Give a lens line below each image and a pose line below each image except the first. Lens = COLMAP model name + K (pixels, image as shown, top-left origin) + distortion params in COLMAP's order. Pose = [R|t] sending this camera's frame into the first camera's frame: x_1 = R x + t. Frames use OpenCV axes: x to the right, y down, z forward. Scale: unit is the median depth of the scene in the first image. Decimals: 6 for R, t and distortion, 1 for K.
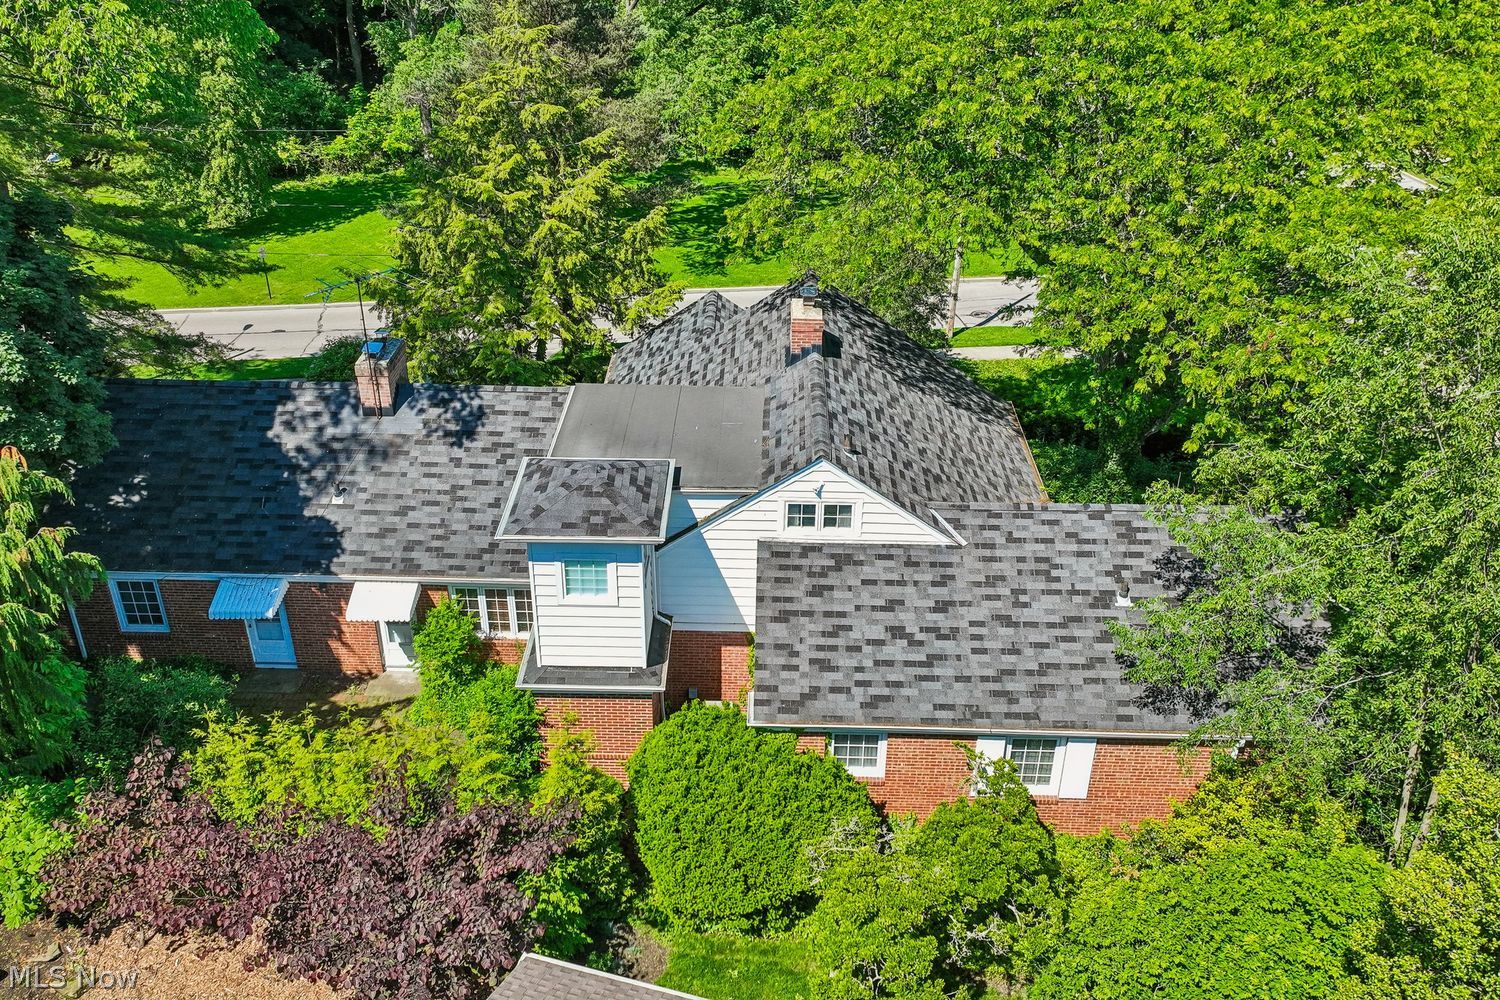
lens RADIAL K [[1249.5, 0, 741.4], [0, 1249.5, 502.7], [0, 0, 1]] dist [0.010334, -0.007554]
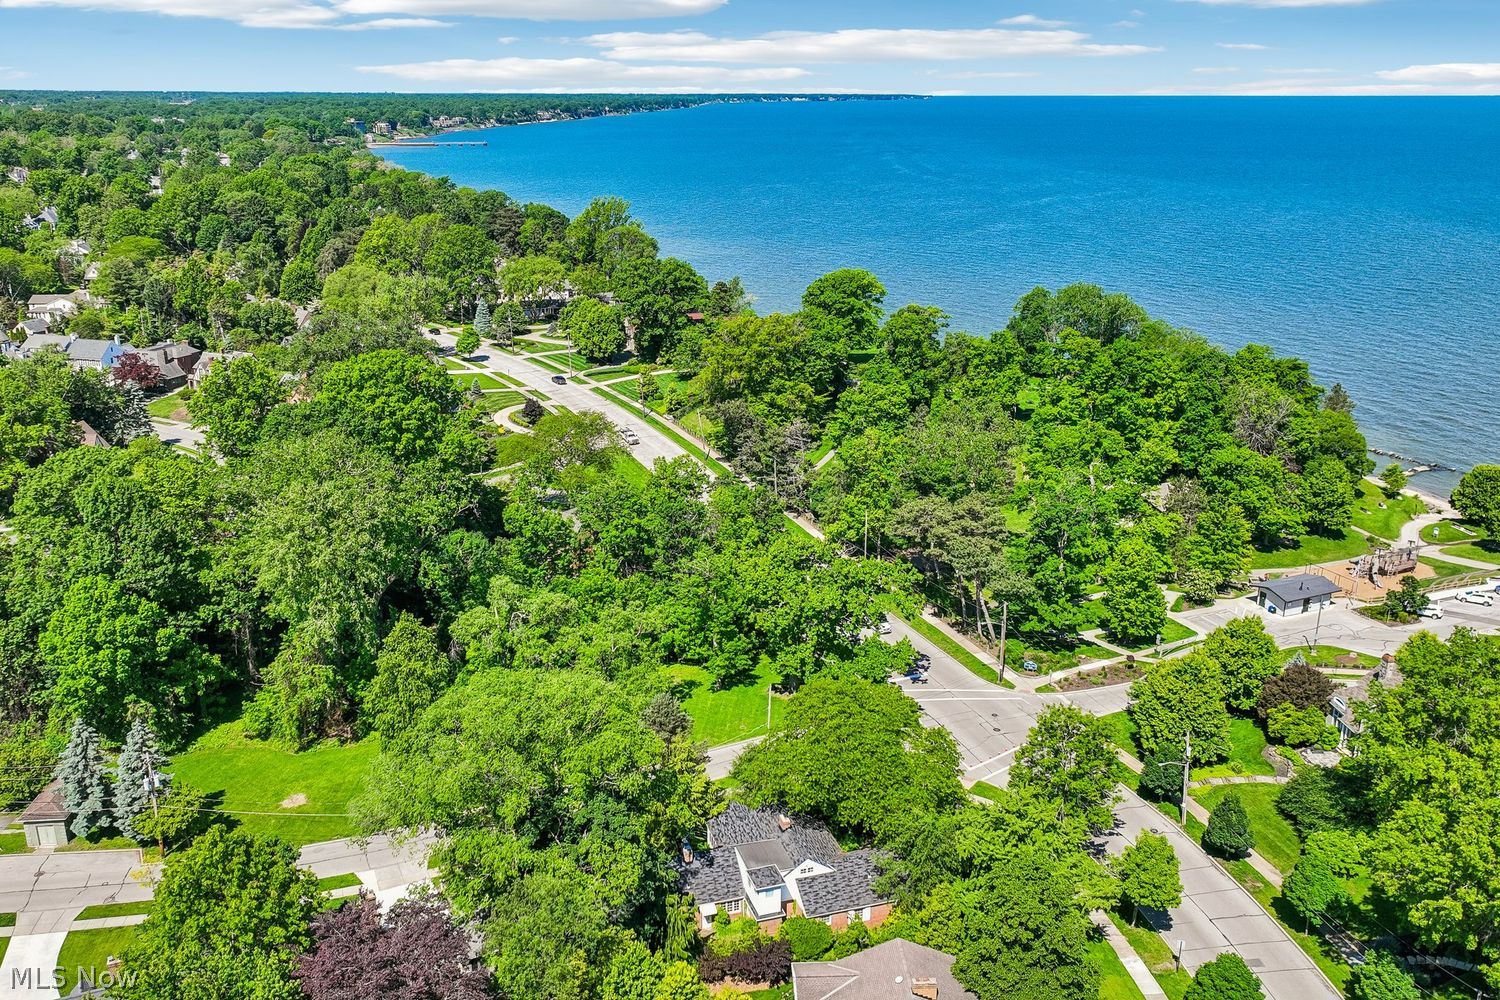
lens RADIAL K [[1249.5, 0, 741.4], [0, 1249.5, 502.7], [0, 0, 1]] dist [0.010334, -0.007554]
pose [[0.947569, -0.112049, 0.299261, -1.438362], [0.165569, 0.973151, -0.159885, -0.631744], [-0.273311, 0.201051, 0.940680, -3.678199]]
